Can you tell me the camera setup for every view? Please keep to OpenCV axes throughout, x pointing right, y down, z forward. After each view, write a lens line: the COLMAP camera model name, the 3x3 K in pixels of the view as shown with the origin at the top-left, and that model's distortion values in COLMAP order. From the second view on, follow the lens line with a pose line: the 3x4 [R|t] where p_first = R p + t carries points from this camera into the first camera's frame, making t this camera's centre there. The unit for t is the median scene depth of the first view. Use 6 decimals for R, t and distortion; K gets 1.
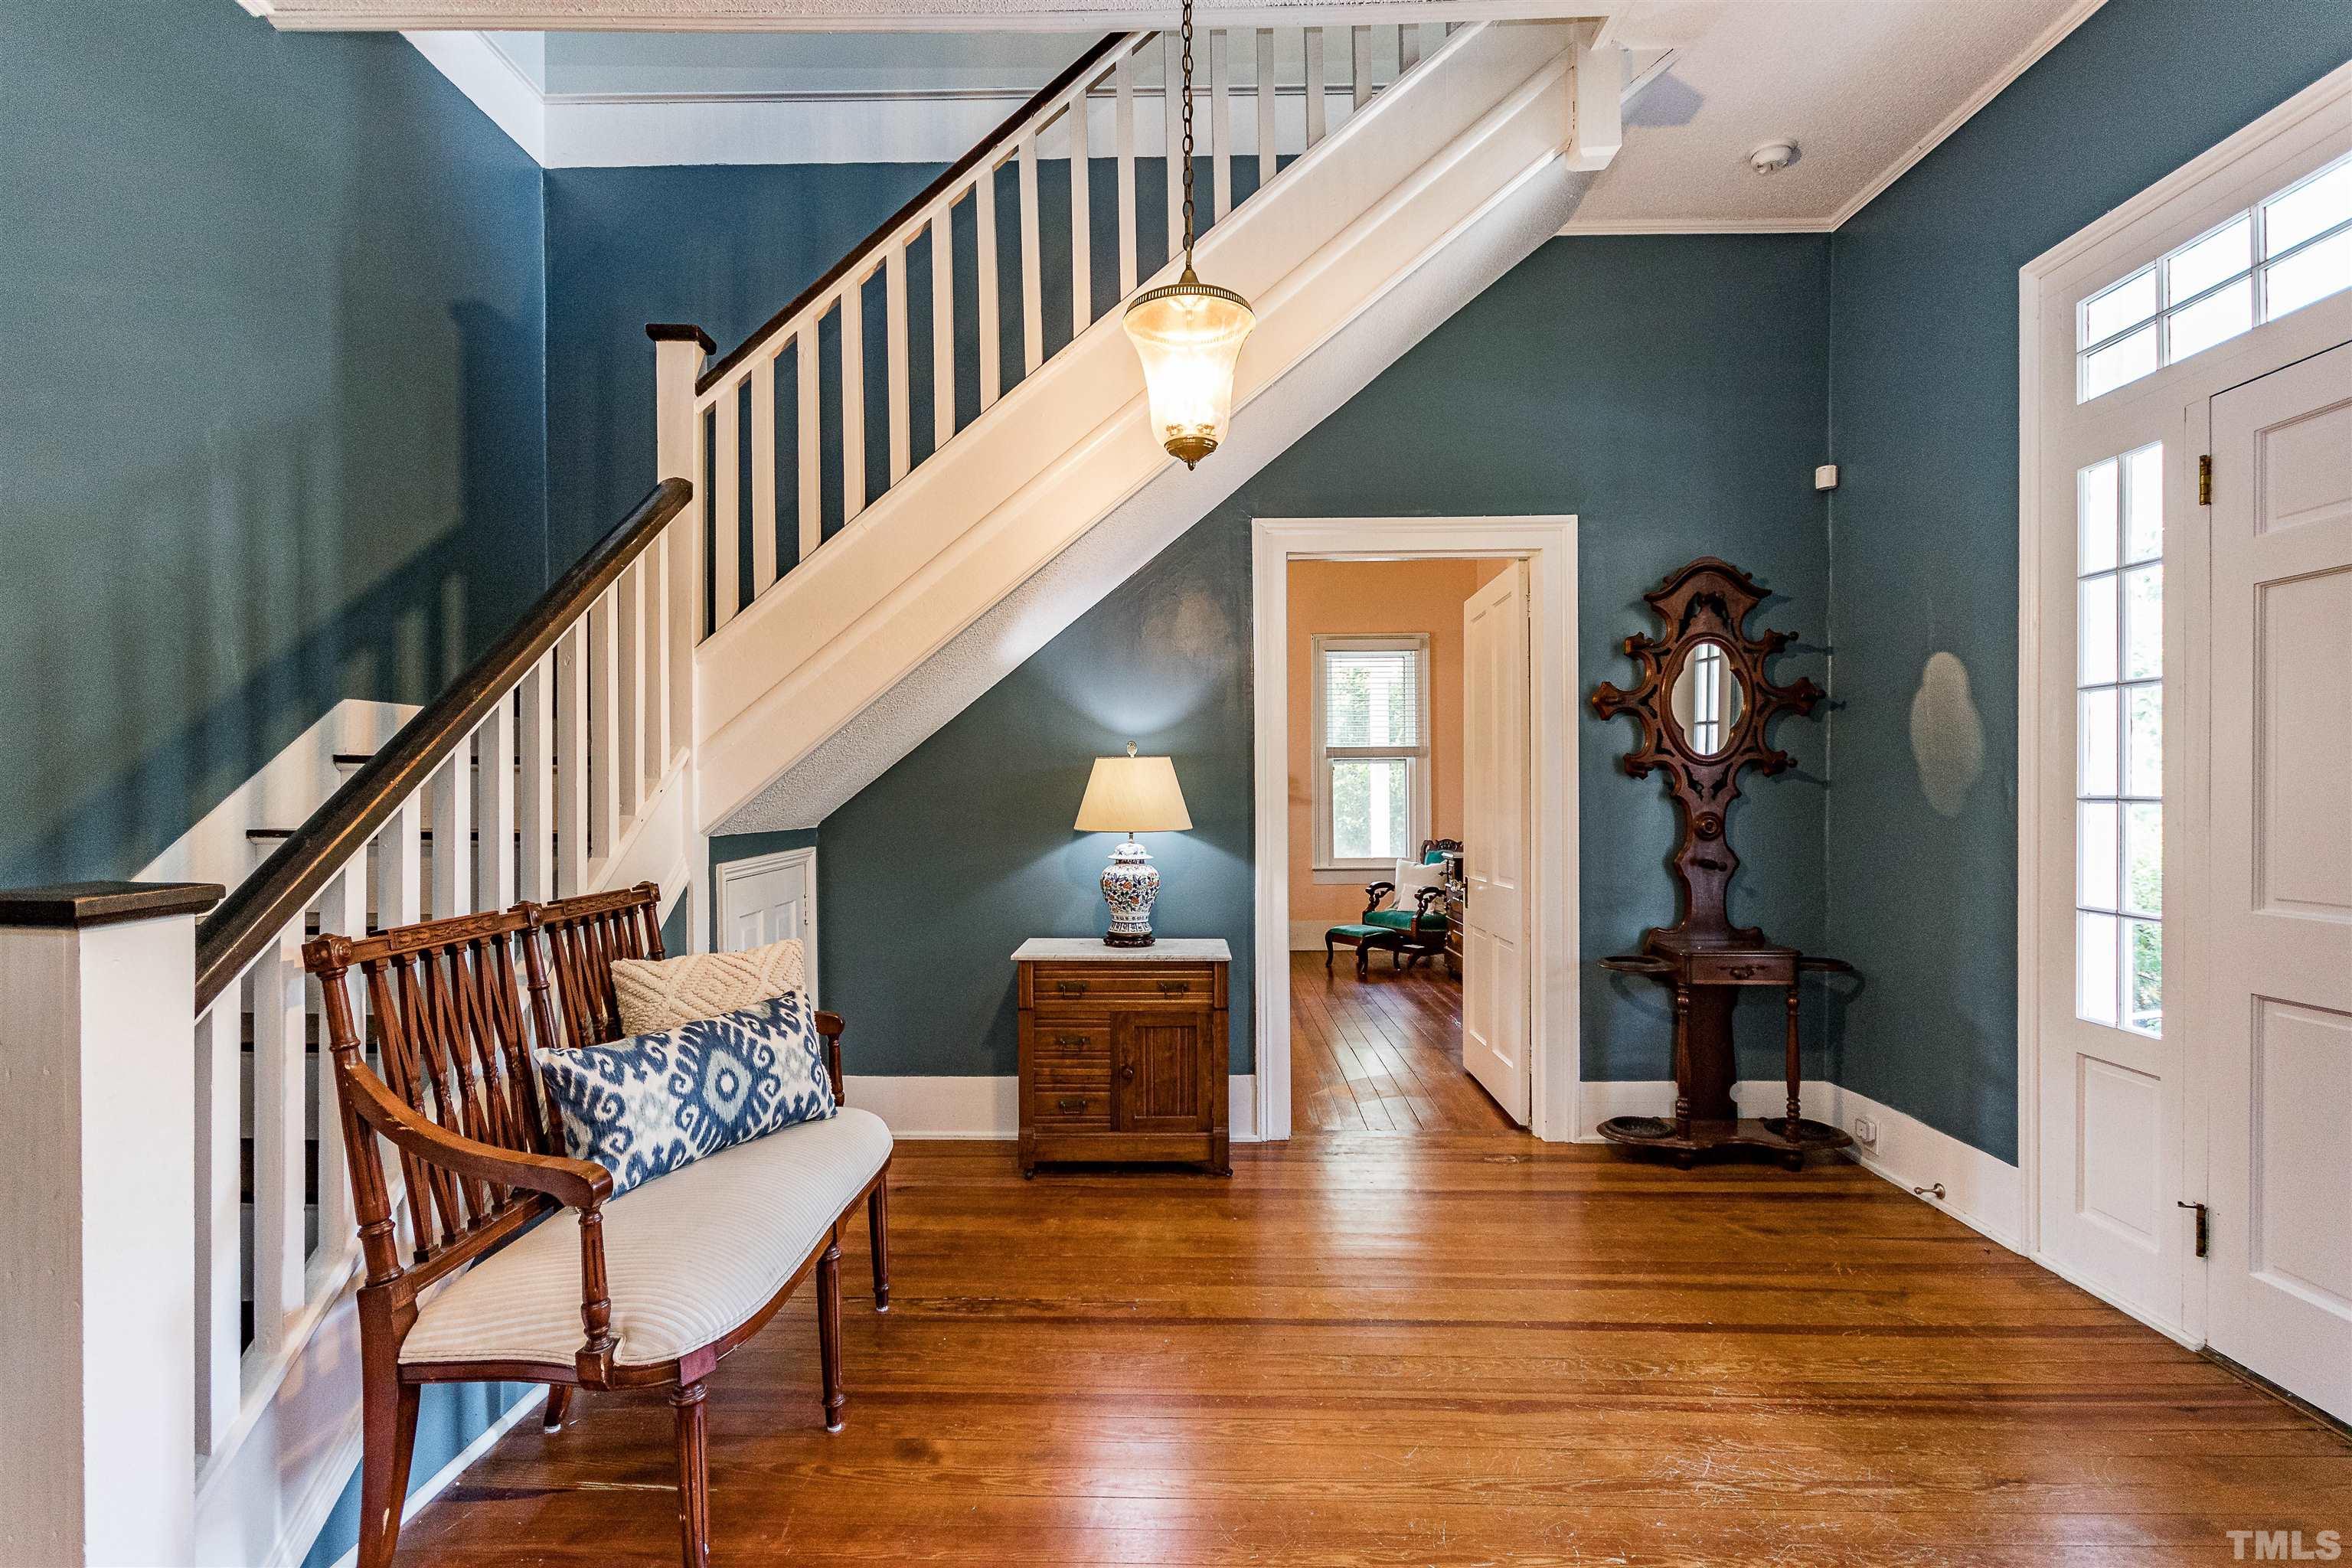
lens RADIAL K [[1083.0, 0, 1173.9], [0, 1083.0, 796.1], [0, 0, 1]] dist [0.000667, -0.001020]
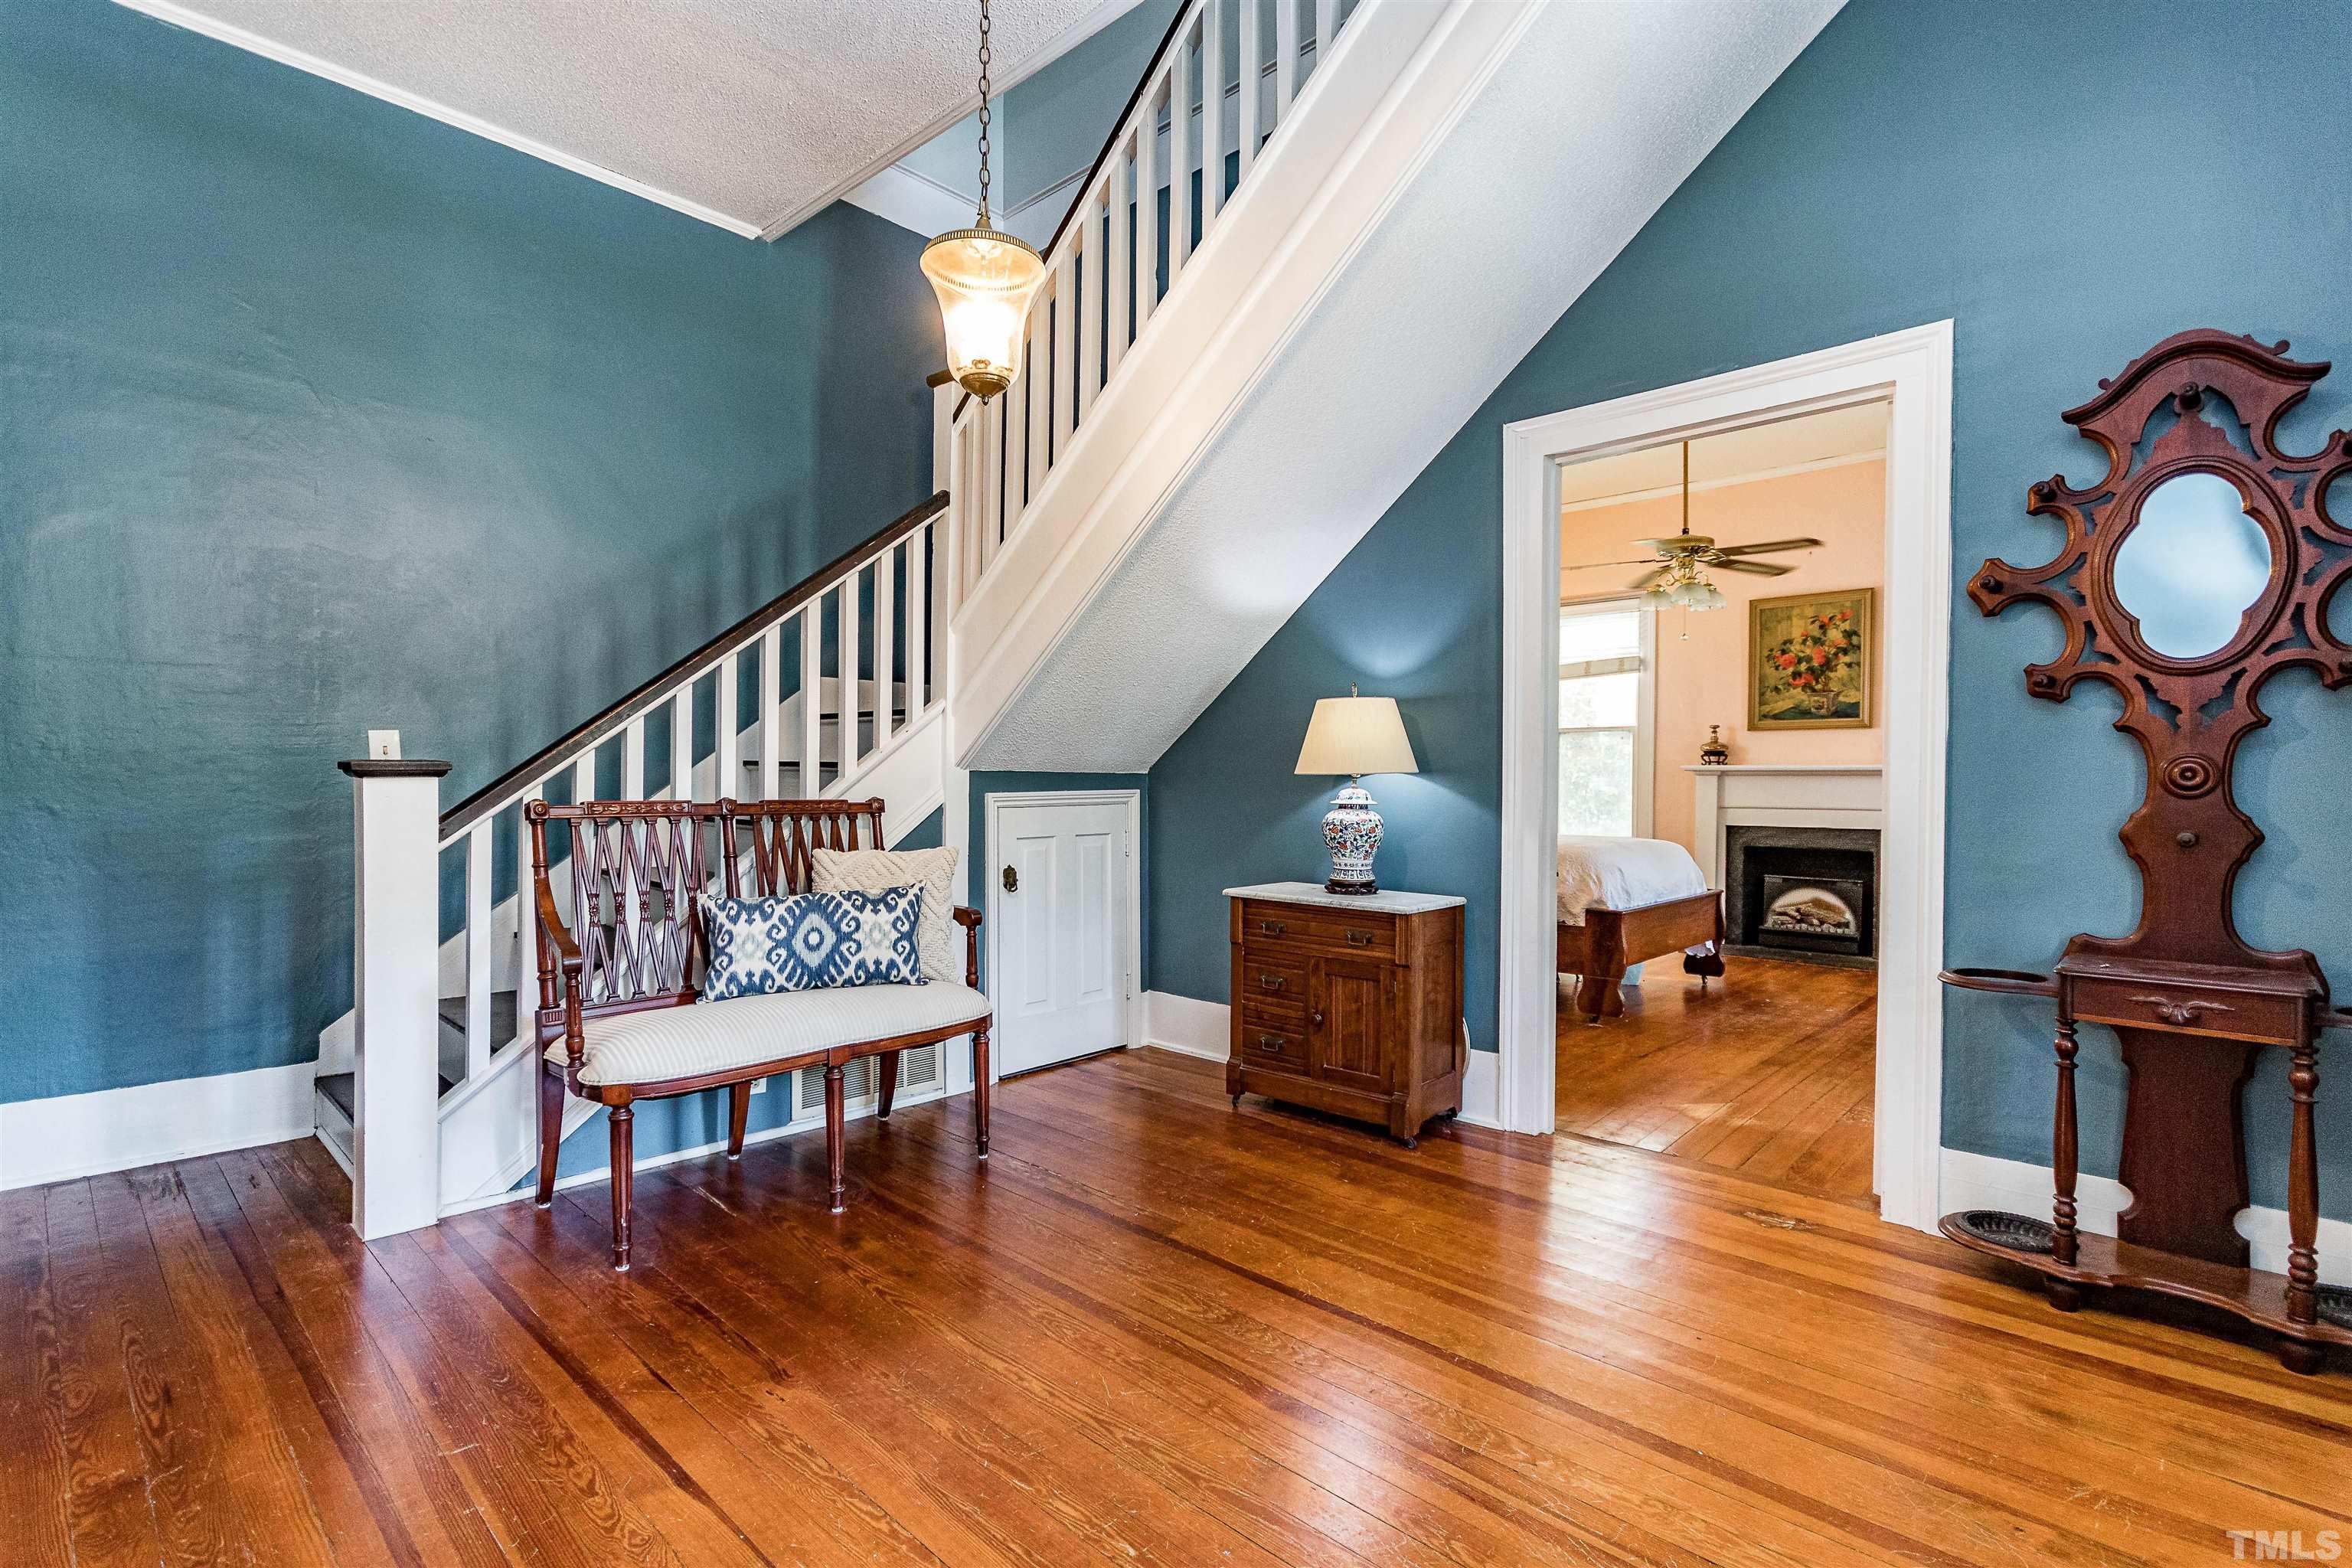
lens RADIAL K [[1083.0, 0, 1174.0], [0, 1083.0, 783.7], [0, 0, 1]] dist [0.000667, -0.001020]
pose [[0.748443, 0.011742, -0.663095, 0.507902], [-0.009837, 0.999930, 0.006603, 0.037141], [0.663126, 0.001581, 0.748506, 0.180136]]
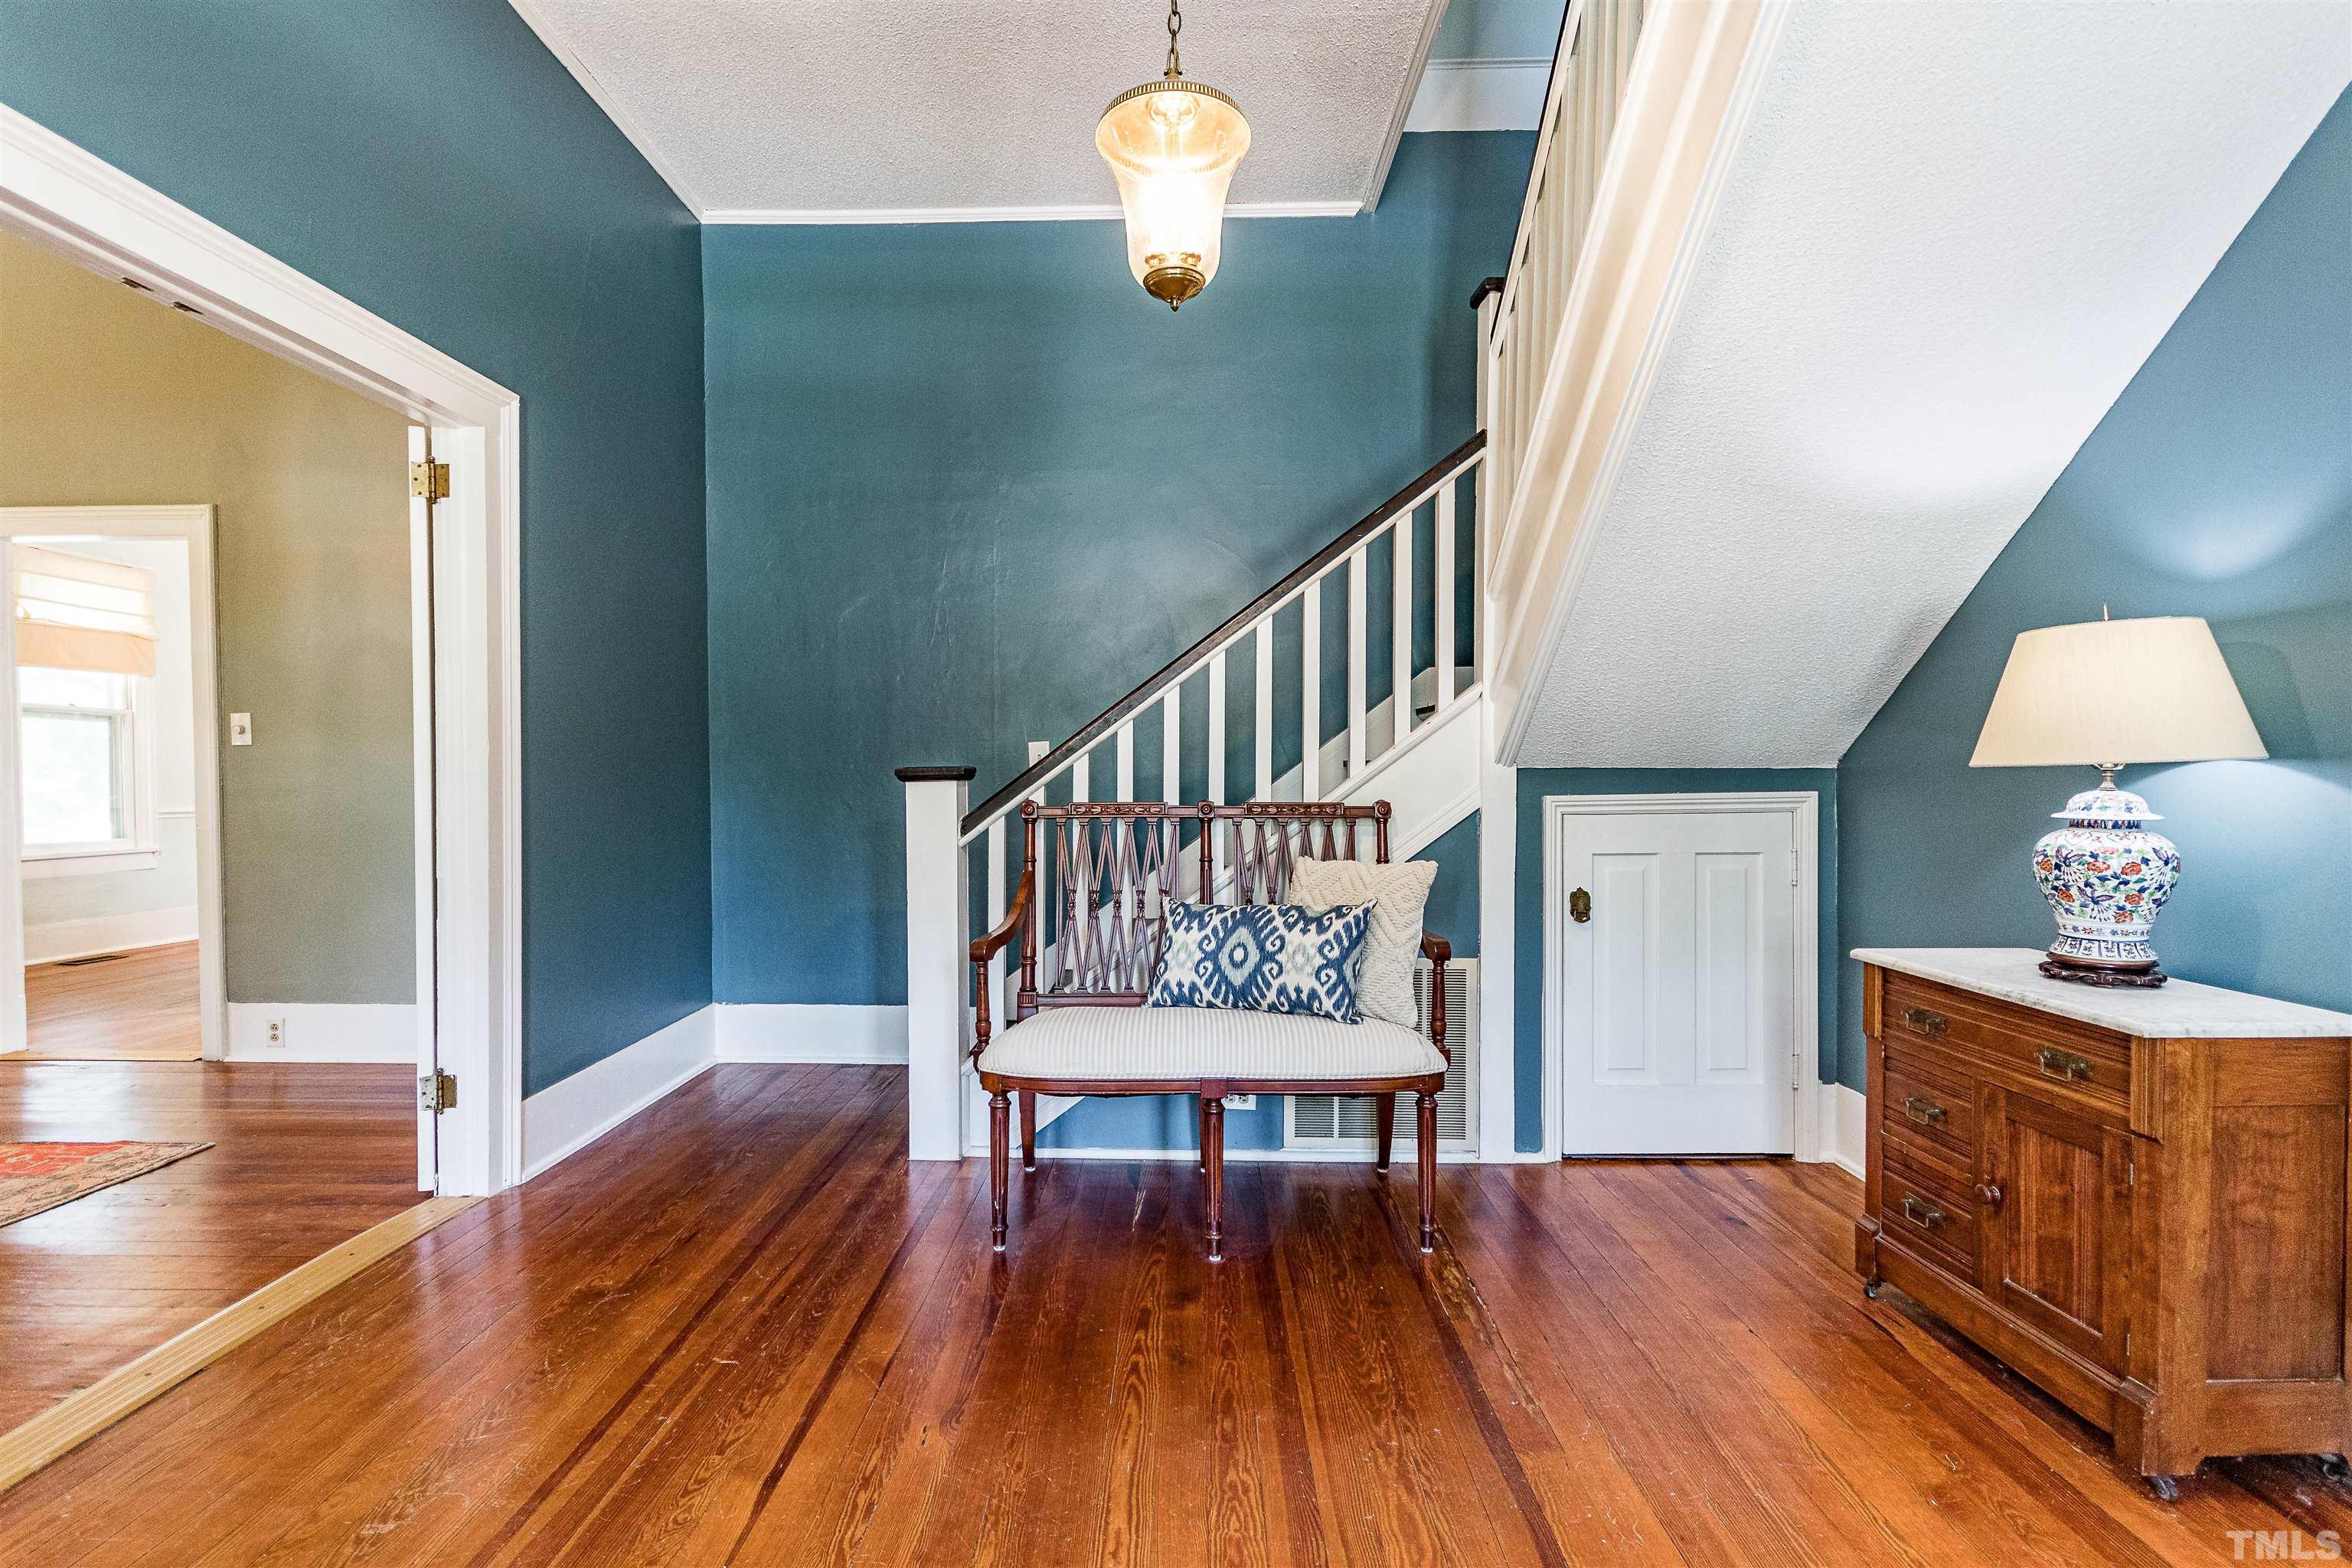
lens RADIAL K [[1083.0, 0, 1175.3], [0, 1083.0, 790.1], [0, 0, 1]] dist [0.000667, -0.001020]
pose [[0.010862, 0.015484, -0.999821, 0.510326], [0.001790, 0.999878, 0.015505, 0.036763], [0.999939, -0.001958, 0.010833, 0.571195]]
